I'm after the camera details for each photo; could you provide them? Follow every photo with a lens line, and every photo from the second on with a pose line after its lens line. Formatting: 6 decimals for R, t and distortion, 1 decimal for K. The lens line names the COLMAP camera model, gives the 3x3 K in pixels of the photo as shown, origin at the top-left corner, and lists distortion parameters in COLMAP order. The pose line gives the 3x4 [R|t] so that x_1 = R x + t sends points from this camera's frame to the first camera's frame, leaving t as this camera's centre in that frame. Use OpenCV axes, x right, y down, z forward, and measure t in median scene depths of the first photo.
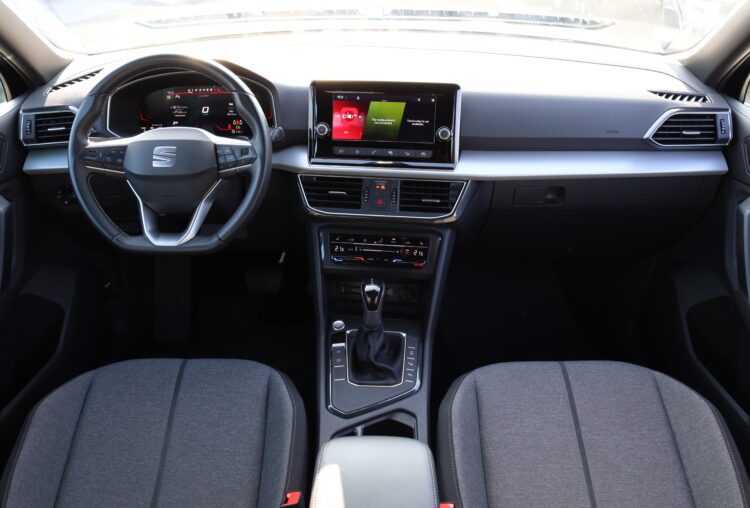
lens RADIAL K [[633.6, 0, 375.0], [0, 633.6, 254.0], [0, 0, 1]] dist [-0.164823, 0.120429]
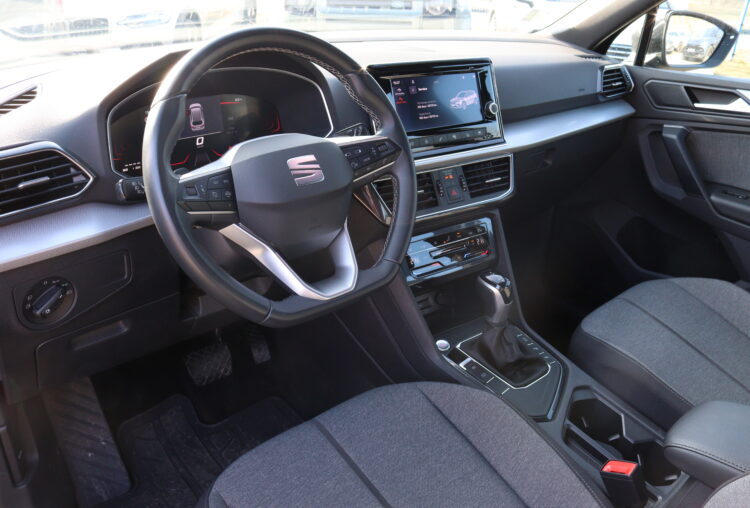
lens RADIAL K [[633.6, 0, 375.0], [0, 633.6, 254.0], [0, 0, 1]] dist [-0.164823, 0.120429]
pose [[0.745584, -0.258549, 0.614212, -0.661137], [0.315175, 0.948884, 0.016841, -0.051041], [-0.587170, 0.181027, 0.788961, 0.379974]]
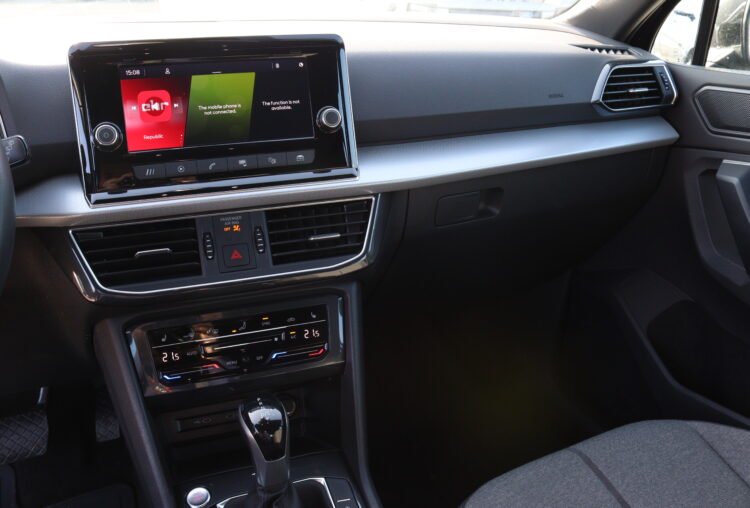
lens RADIAL K [[633.6, 0, 375.0], [0, 633.6, 254.0], [0, 0, 1]] dist [-0.164823, 0.120429]
pose [[0.897697, -0.165882, 0.408195, -0.107942], [0.216437, 0.972964, -0.080594, -0.013701], [-0.383790, 0.160697, 0.909330, 0.468973]]
